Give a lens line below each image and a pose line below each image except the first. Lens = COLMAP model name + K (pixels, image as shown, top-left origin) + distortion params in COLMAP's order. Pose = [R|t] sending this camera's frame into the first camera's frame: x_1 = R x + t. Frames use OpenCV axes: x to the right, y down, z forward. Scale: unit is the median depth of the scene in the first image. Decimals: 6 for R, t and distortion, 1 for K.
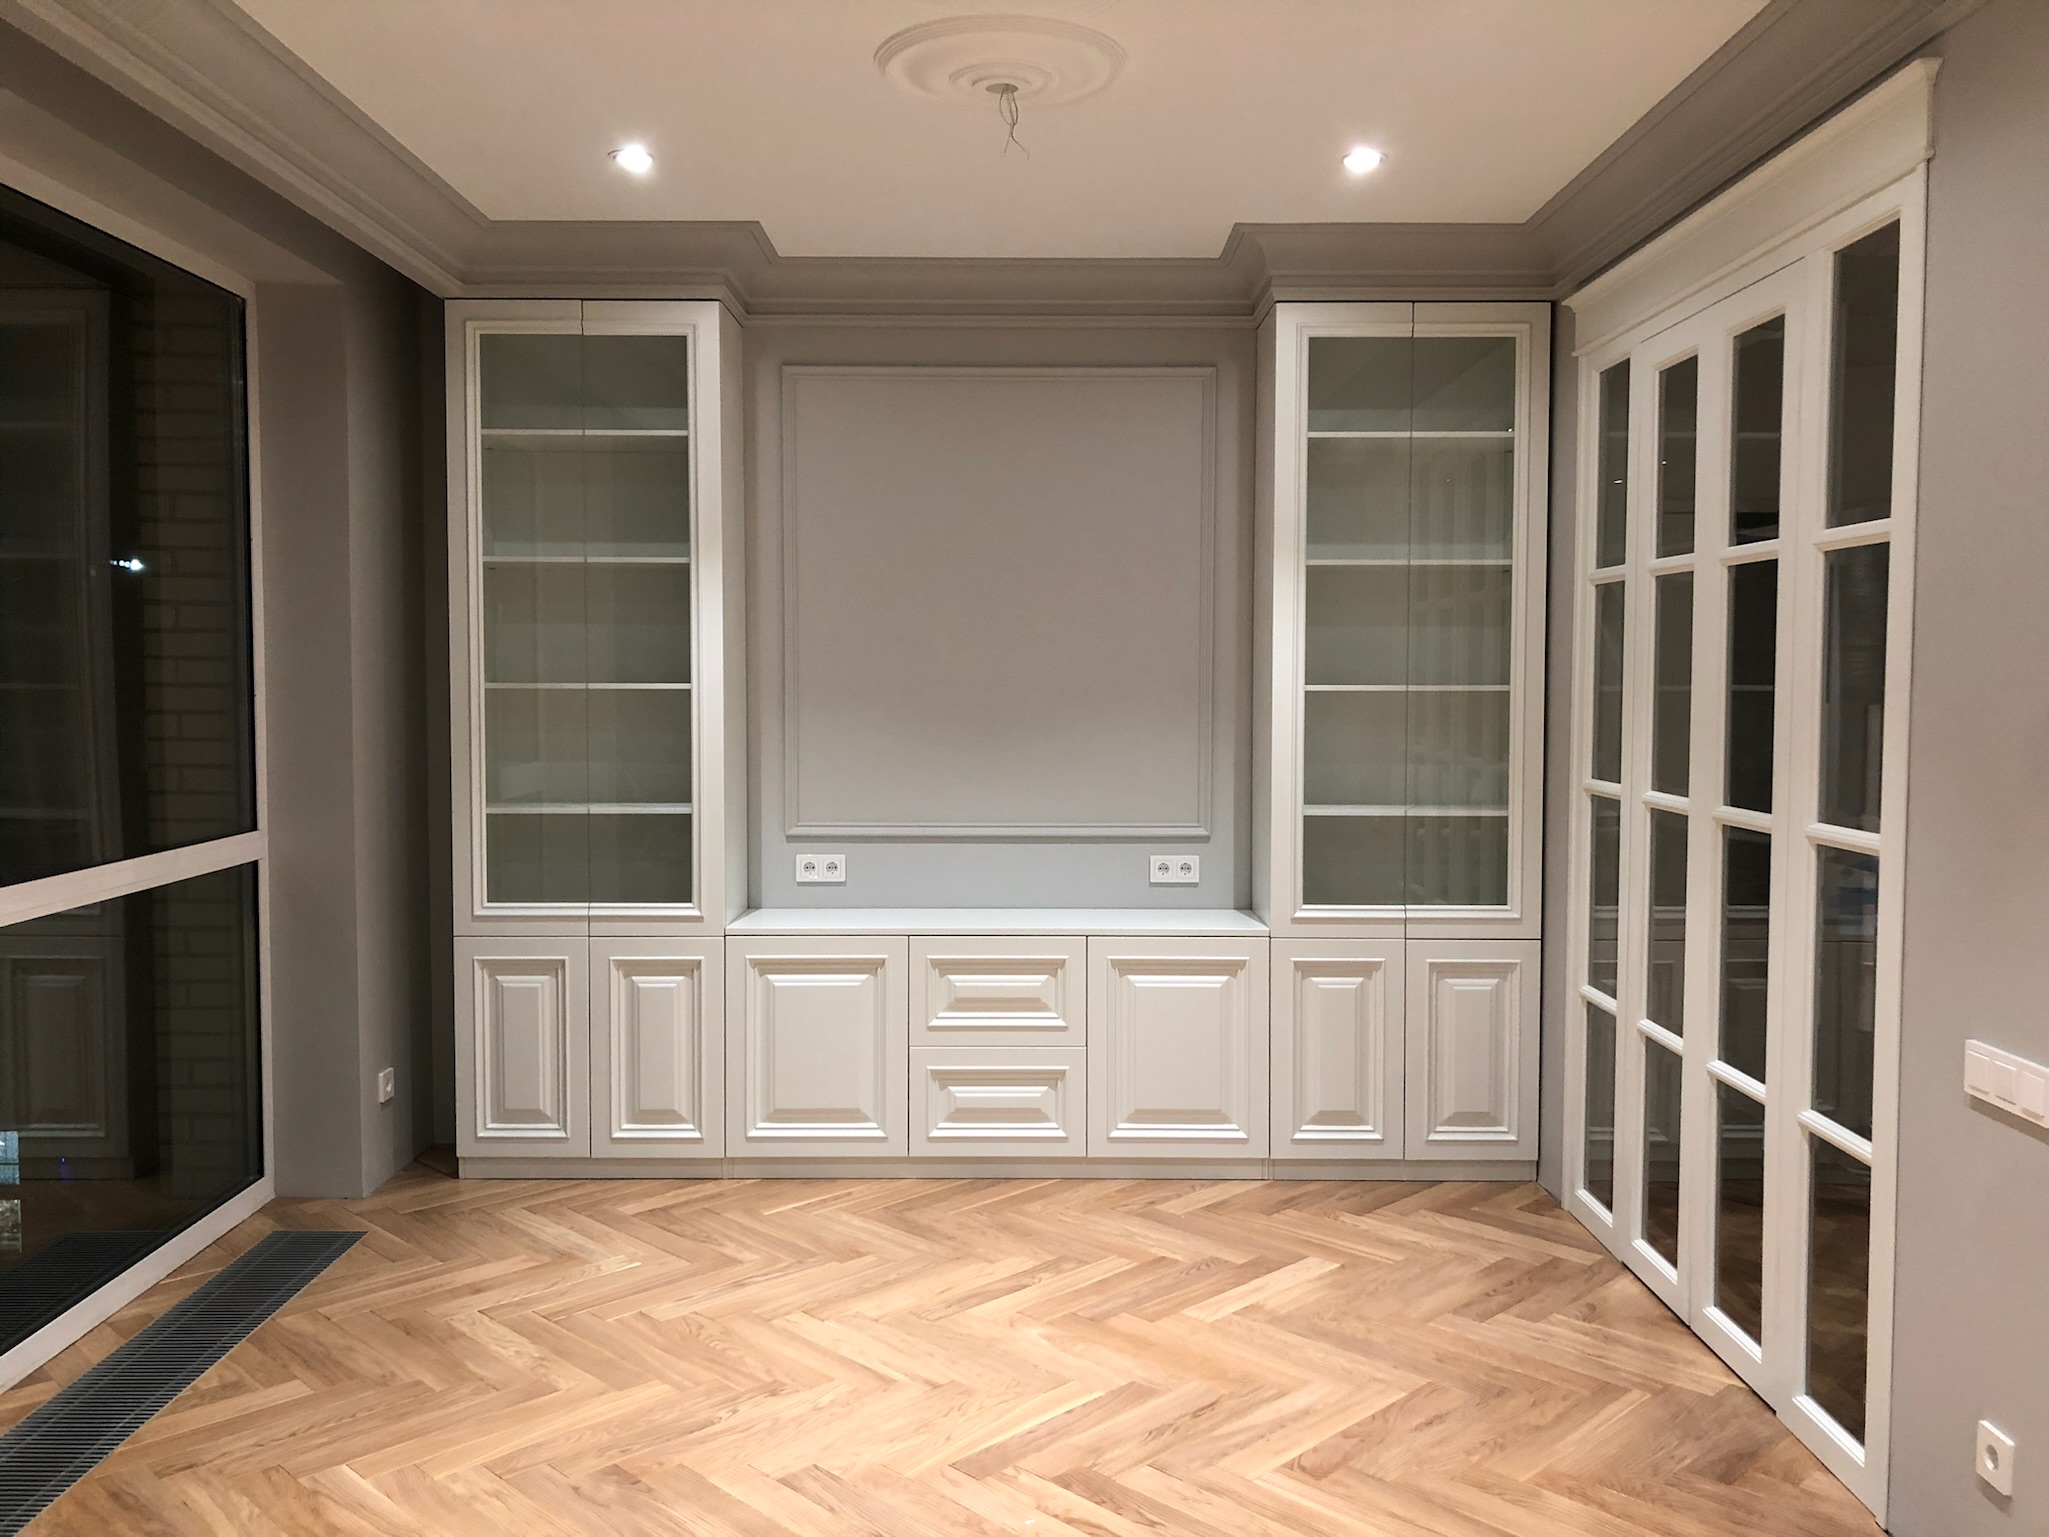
lens RADIAL K [[1699.8, 0, 1015.5], [0, 1699.8, 755.5], [0, 0, 1]] dist [0.035230, -0.022047]
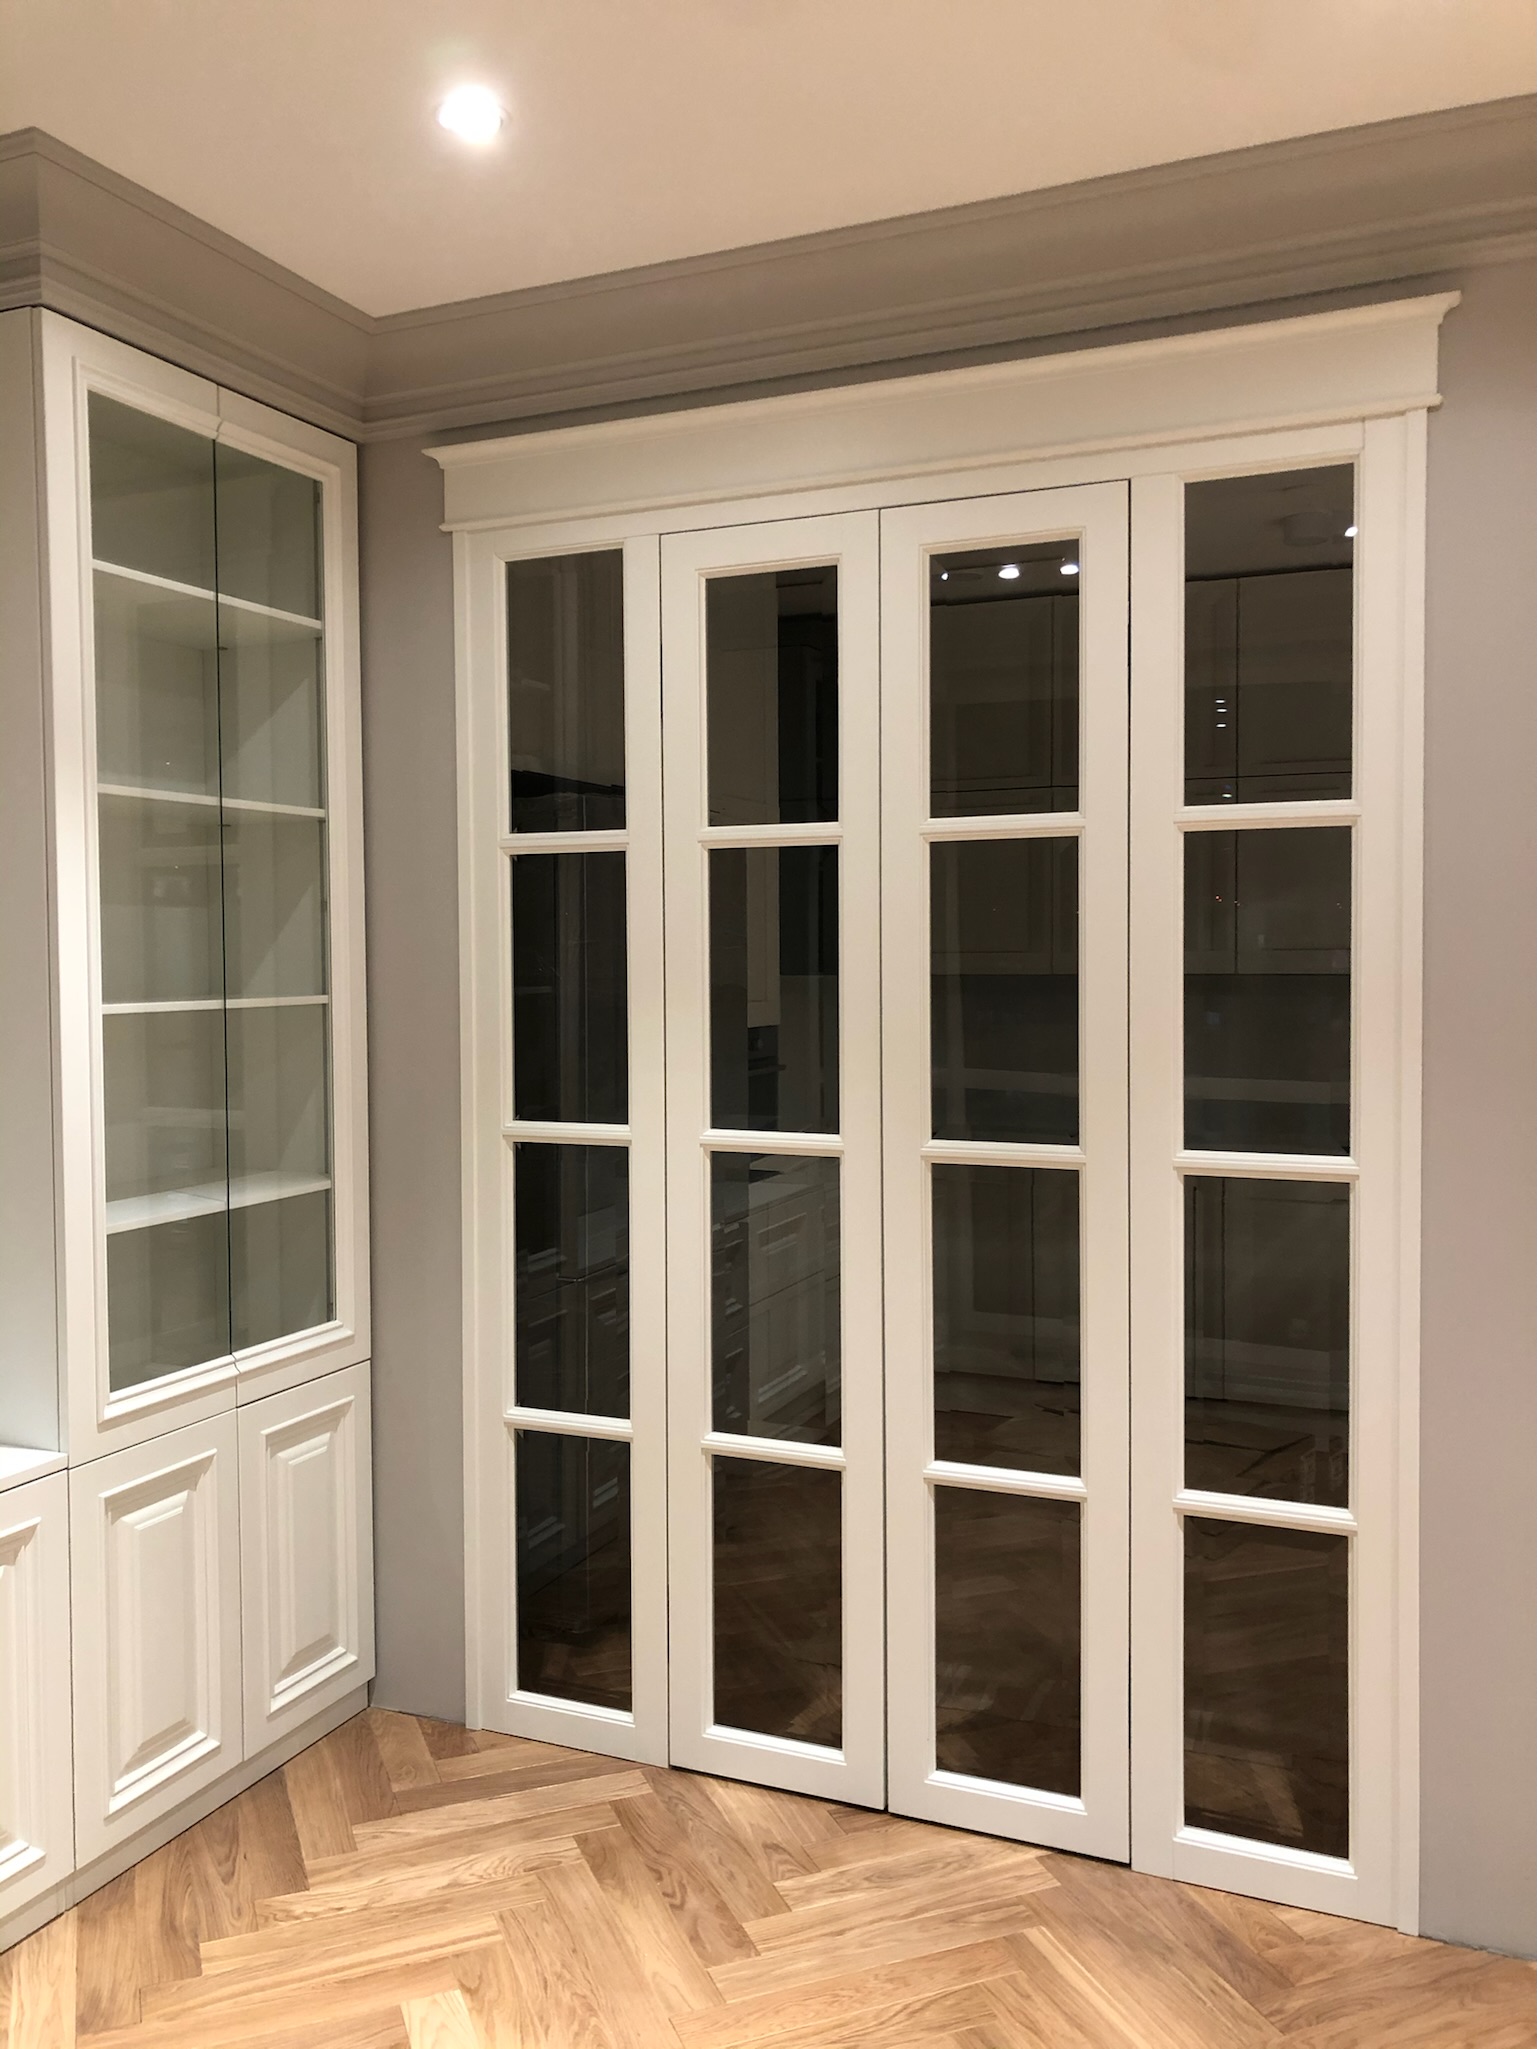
lens RADIAL K [[1699.8, 0, 759.6], [0, 1699.8, 1008.1], [0, 0, 1]] dist [0.035230, -0.022047]
pose [[0.399946, -0.035173, 0.915864, -0.266354], [0.053948, 0.998434, 0.014786, -0.037814], [-0.914950, 0.043495, 0.401217, 0.581506]]
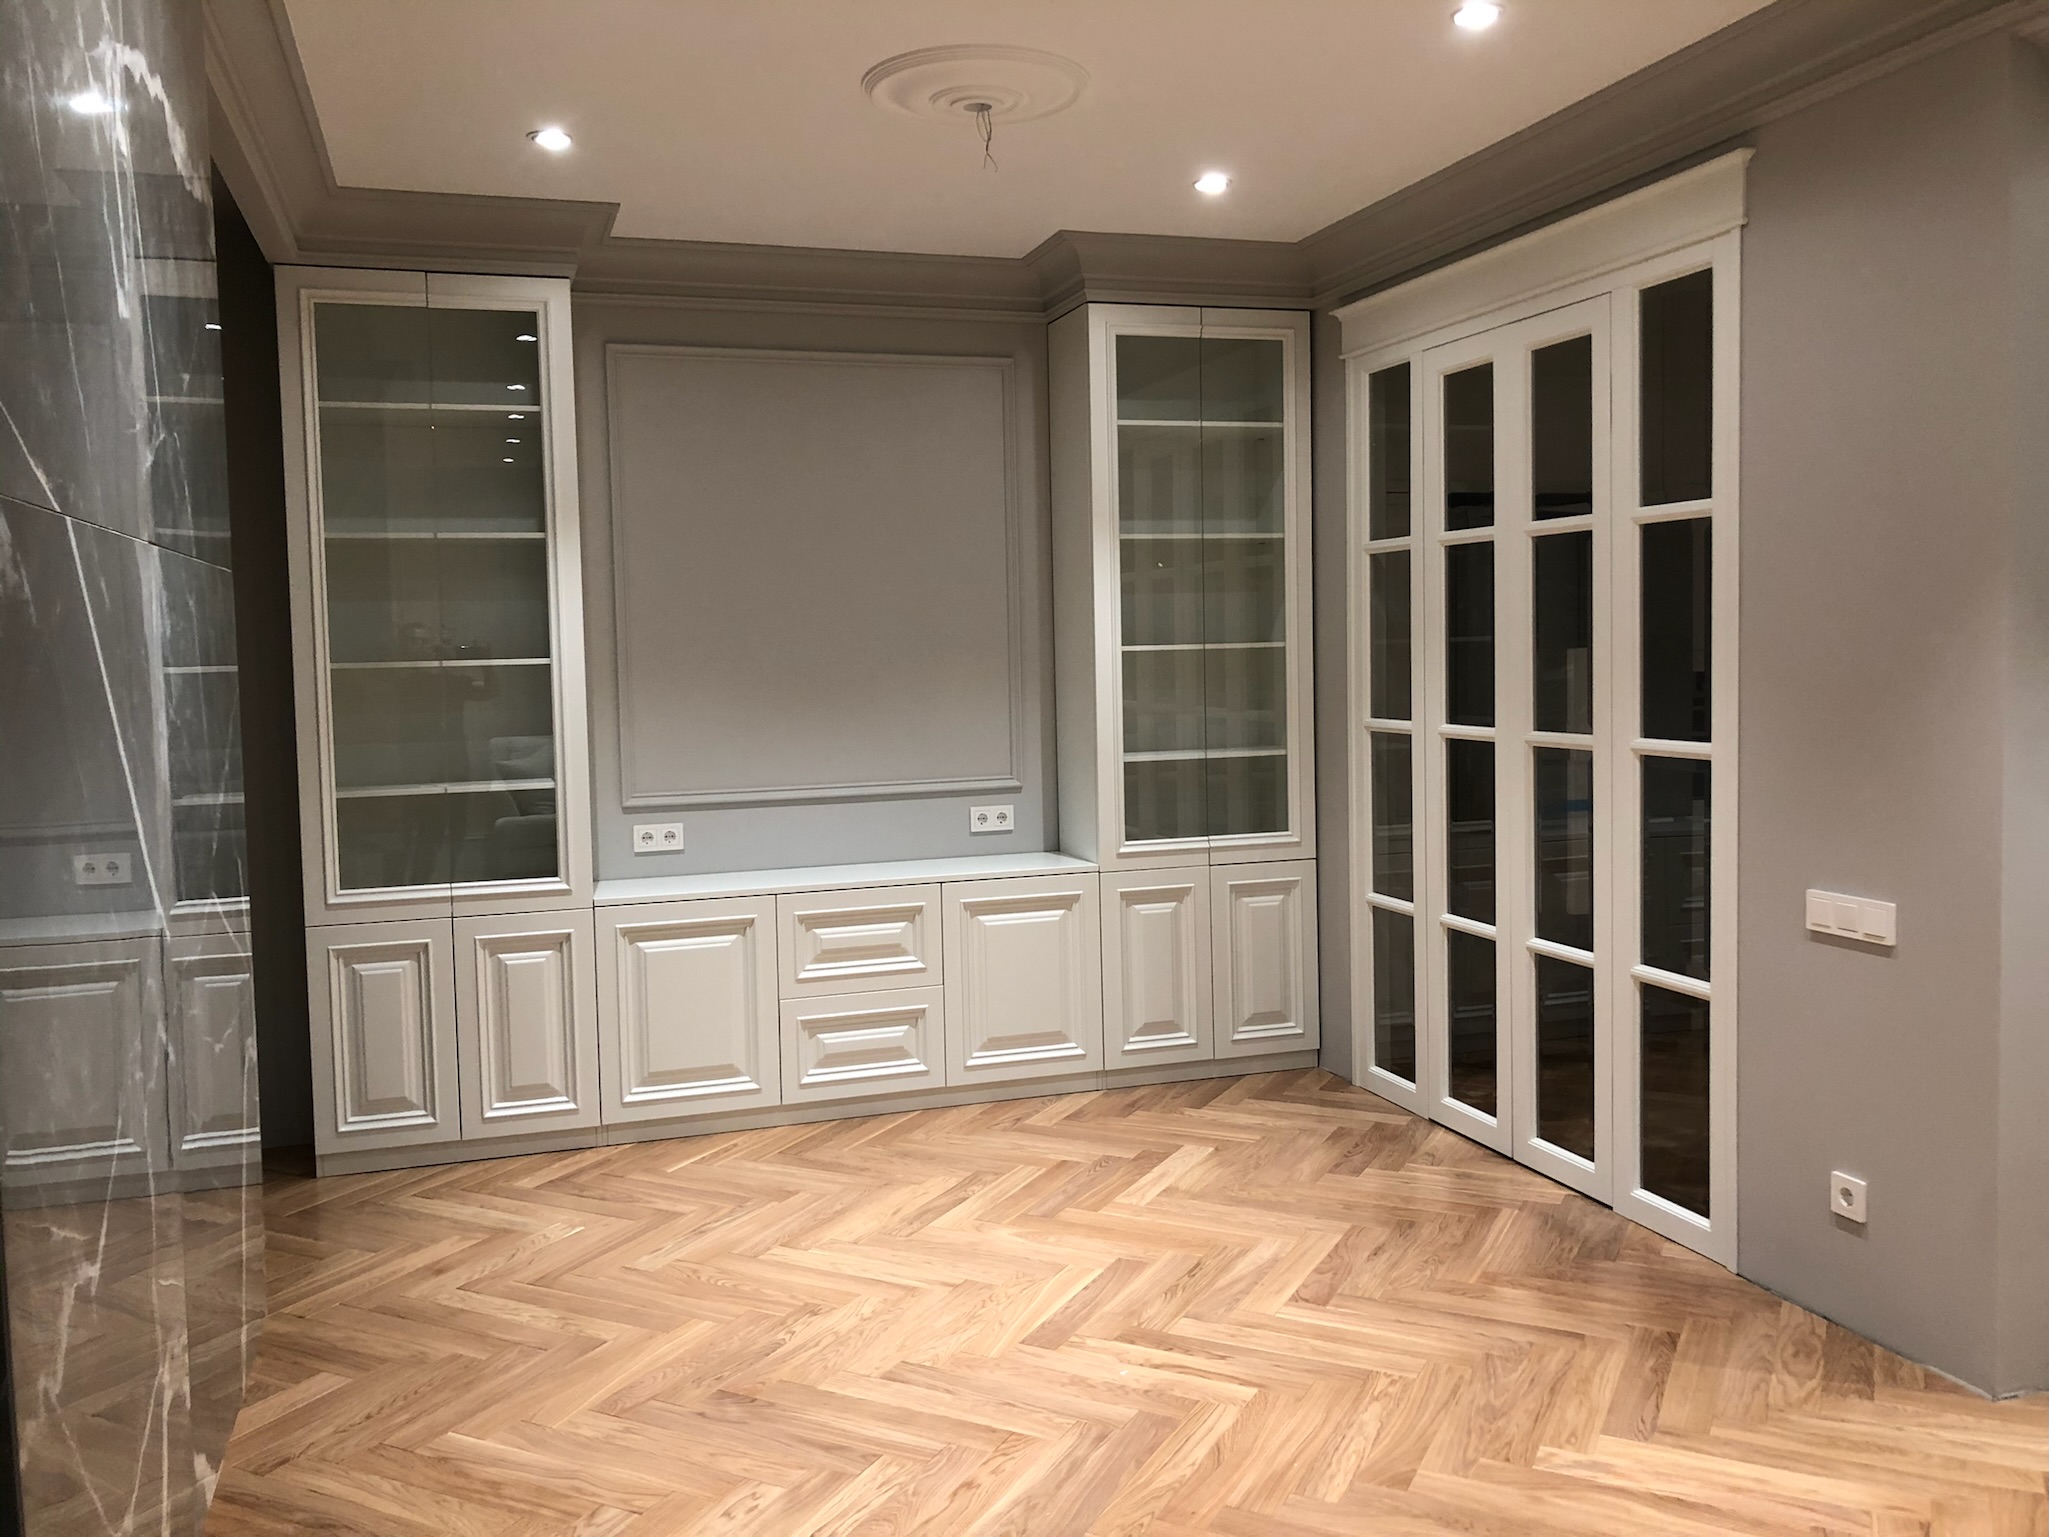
lens RADIAL K [[1699.8, 0, 1013.0], [0, 1699.8, 738.1], [0, 0, 1]] dist [0.035230, -0.022047]
pose [[0.950214, -0.040958, 0.308896, -0.249782], [0.039587, 0.999159, 0.010710, 0.004782], [-0.309075, 0.002052, 0.951036, -0.042424]]
